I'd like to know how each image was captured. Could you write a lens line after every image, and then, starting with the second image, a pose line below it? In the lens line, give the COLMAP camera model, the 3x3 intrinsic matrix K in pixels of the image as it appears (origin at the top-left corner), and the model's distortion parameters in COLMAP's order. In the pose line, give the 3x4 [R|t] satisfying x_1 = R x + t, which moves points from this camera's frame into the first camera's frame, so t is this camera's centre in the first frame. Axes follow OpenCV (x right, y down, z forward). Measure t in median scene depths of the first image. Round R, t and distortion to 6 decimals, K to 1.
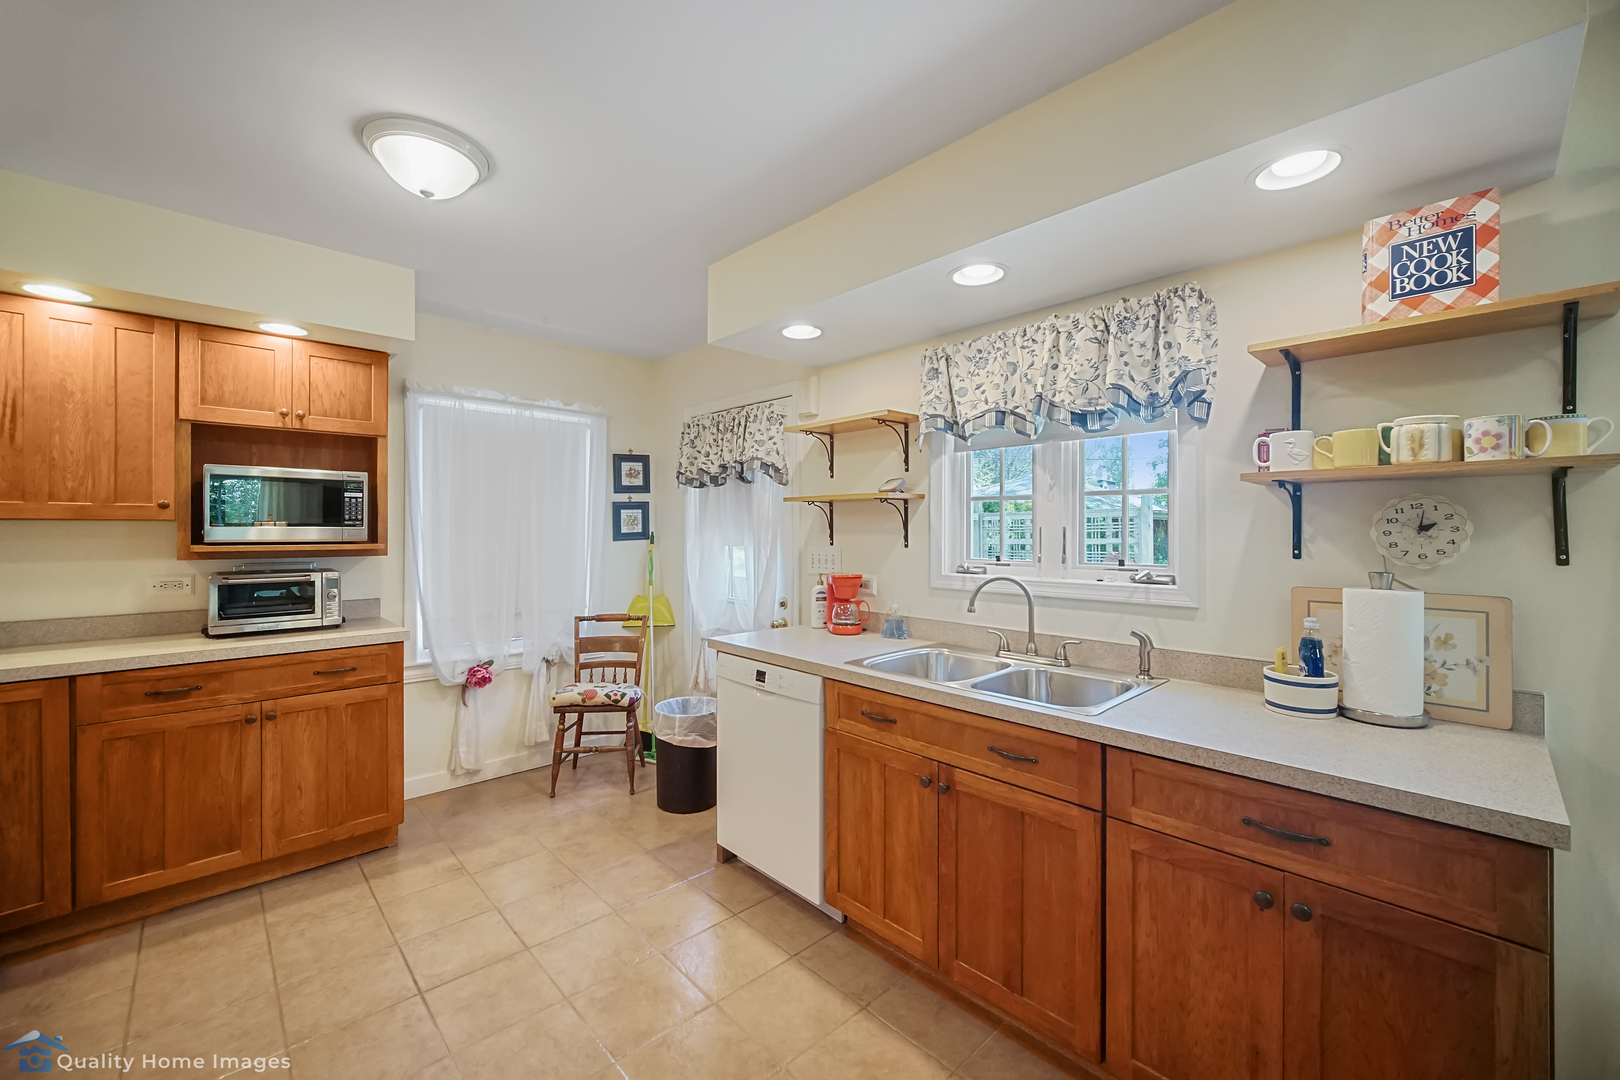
lens RADIAL K [[643.3, 0, 816.7], [0, 643.3, 530.3], [0, 0, 1]] dist [-0.000002, 0.000046]
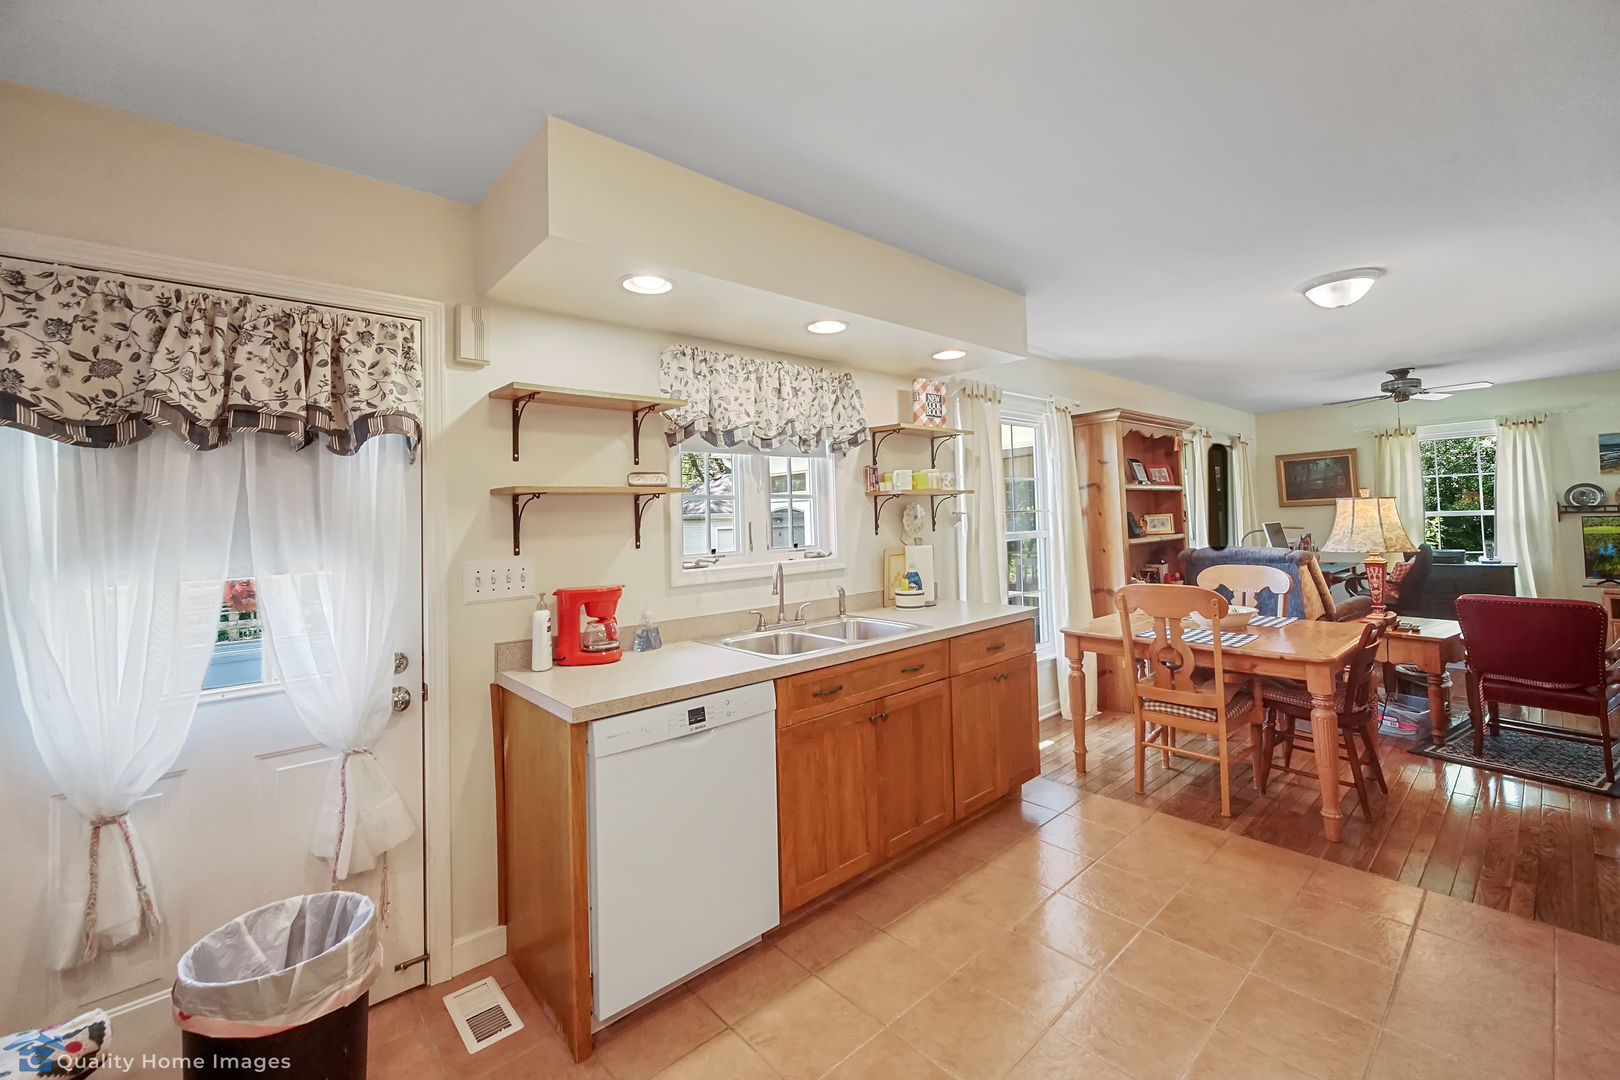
lens RADIAL K [[664.4, 0, 813.4], [0, 664.4, 506.3], [0, 0, 1]] dist [-0.000289, 0.000036]
pose [[0.029164, 0.017690, 0.999418, -0.800671], [0.035759, 0.999185, -0.018730, -0.006525], [-0.998935, 0.036284, 0.028508, 0.738502]]
